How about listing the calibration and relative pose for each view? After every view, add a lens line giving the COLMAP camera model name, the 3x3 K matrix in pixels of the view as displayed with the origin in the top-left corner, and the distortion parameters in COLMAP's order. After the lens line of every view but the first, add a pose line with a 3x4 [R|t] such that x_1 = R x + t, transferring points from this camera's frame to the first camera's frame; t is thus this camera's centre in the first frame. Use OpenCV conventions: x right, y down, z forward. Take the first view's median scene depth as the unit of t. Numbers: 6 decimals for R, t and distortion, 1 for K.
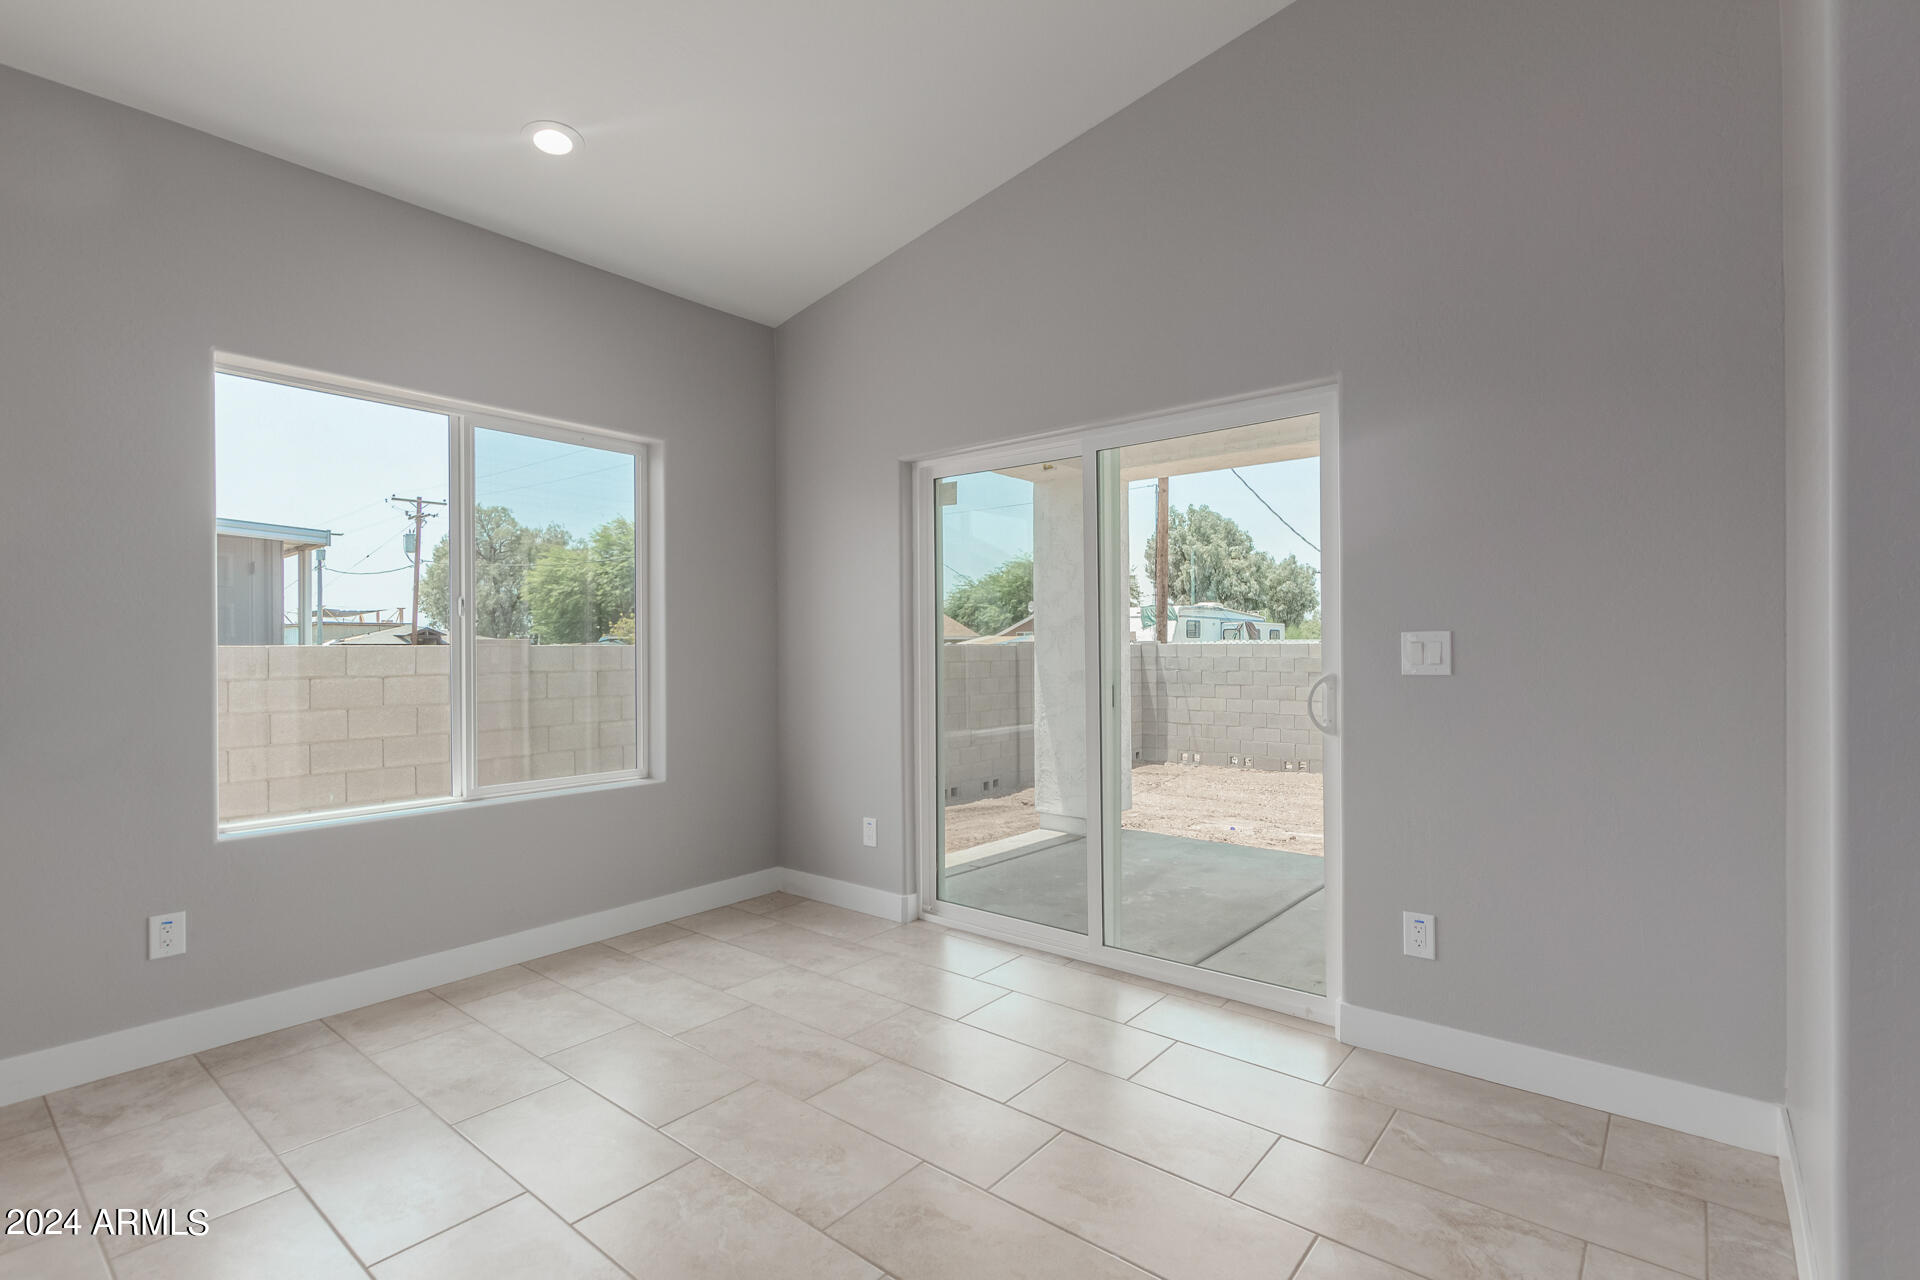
lens RADIAL K [[888.7, 0, 973.9], [0, 888.7, 641.4], [0, 0, 1]] dist [0.003678, -0.001849]
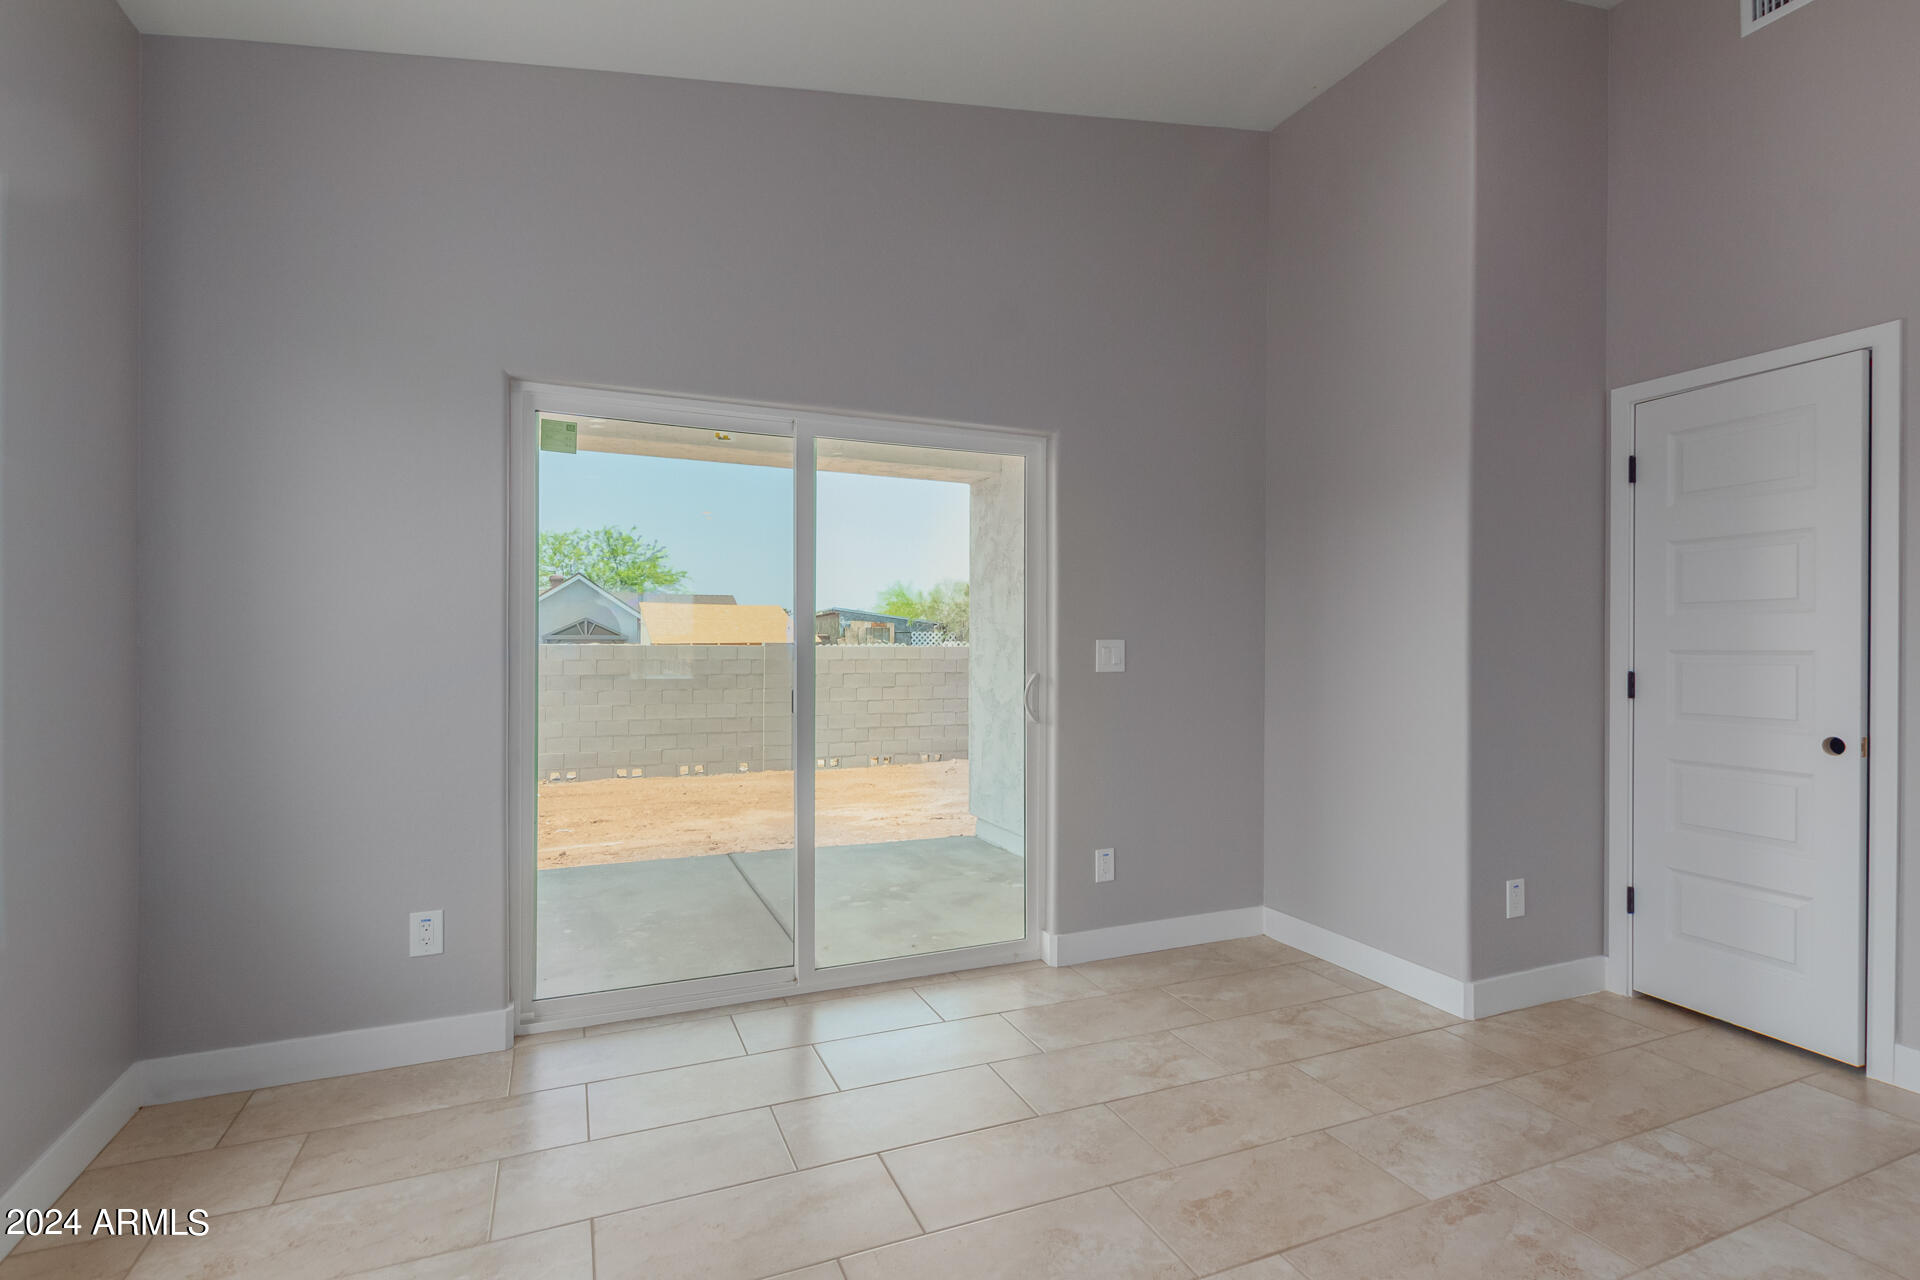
lens RADIAL K [[888.7, 0, 962.2], [0, 888.7, 643.5], [0, 0, 1]] dist [0.003678, -0.001849]
pose [[0.465581, 0.014107, 0.884893, -0.635440], [-0.013216, 0.999872, -0.008986, 0.007360], [-0.884907, -0.007511, 0.465708, 0.450556]]
